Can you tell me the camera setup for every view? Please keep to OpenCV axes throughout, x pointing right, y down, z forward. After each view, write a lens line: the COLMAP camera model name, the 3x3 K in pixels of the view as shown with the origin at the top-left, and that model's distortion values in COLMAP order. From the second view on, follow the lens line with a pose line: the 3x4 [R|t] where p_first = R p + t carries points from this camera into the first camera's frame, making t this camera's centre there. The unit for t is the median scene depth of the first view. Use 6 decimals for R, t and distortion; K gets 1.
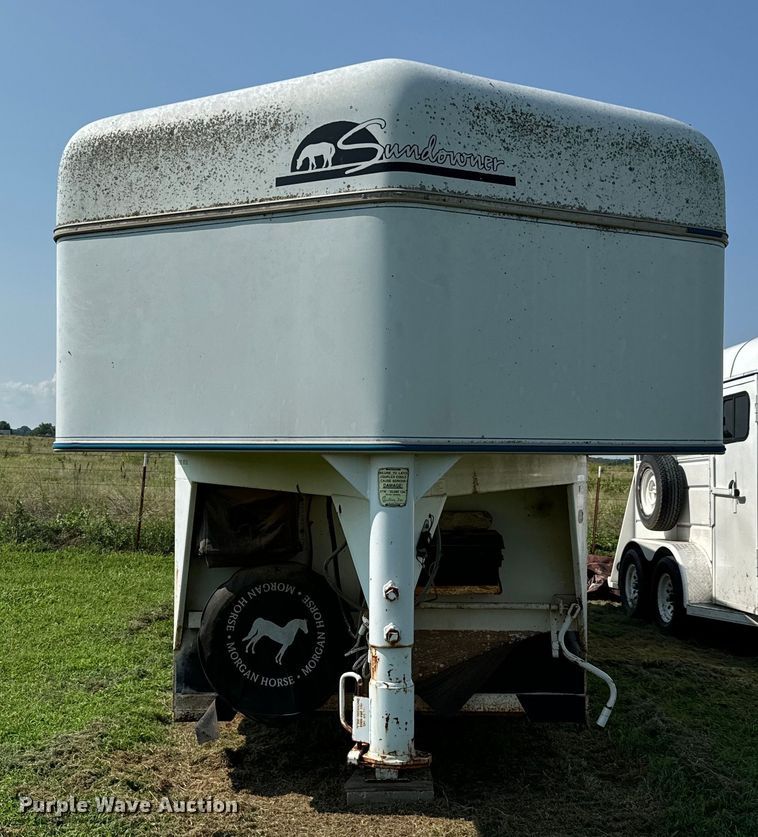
lens RADIAL K [[1012.1, 0, 378.4], [0, 1012.1, 455.1], [0, 0, 1]] dist [0.147256, -0.061261]
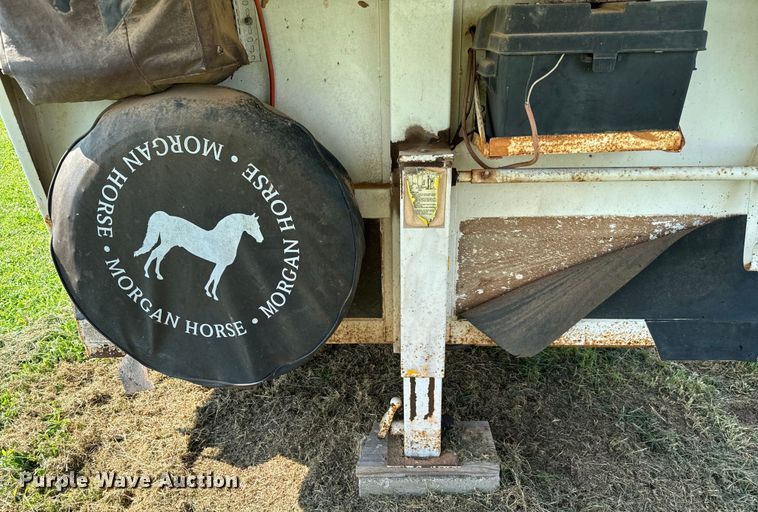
lens RADIAL K [[522.5, 0, 376.5], [0, 522.5, 284.6], [0, 0, 1]] dist [0.091417, -0.134728]
pose [[0.998415, -0.004696, -0.056078, -0.001286], [0.027337, 0.911502, 0.410385, 0.092537], [0.049188, -0.411268, 0.910186, 0.767634]]
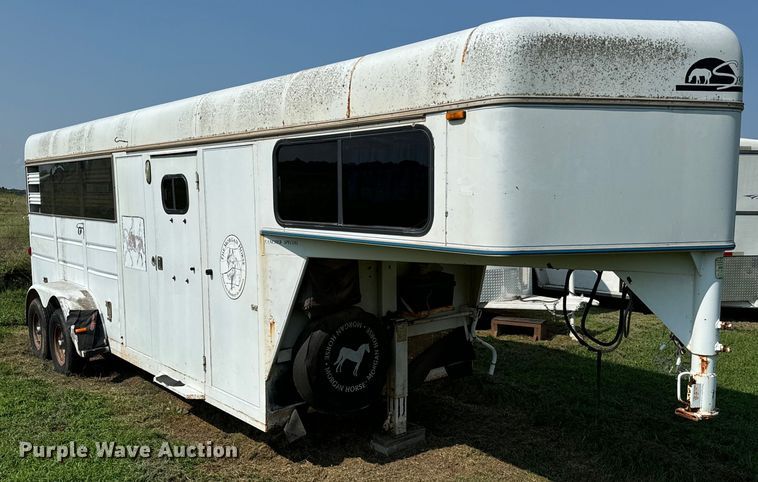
lens RADIAL K [[664.9, 0, 379.6], [0, 664.9, 260.7], [0, 0, 1]] dist [0.093002, -0.122005]
pose [[0.762226, -0.078313, 0.642556, -0.673407], [0.007203, 0.993619, 0.112555, -0.066840], [-0.647271, -0.081164, 0.757927, 0.266479]]
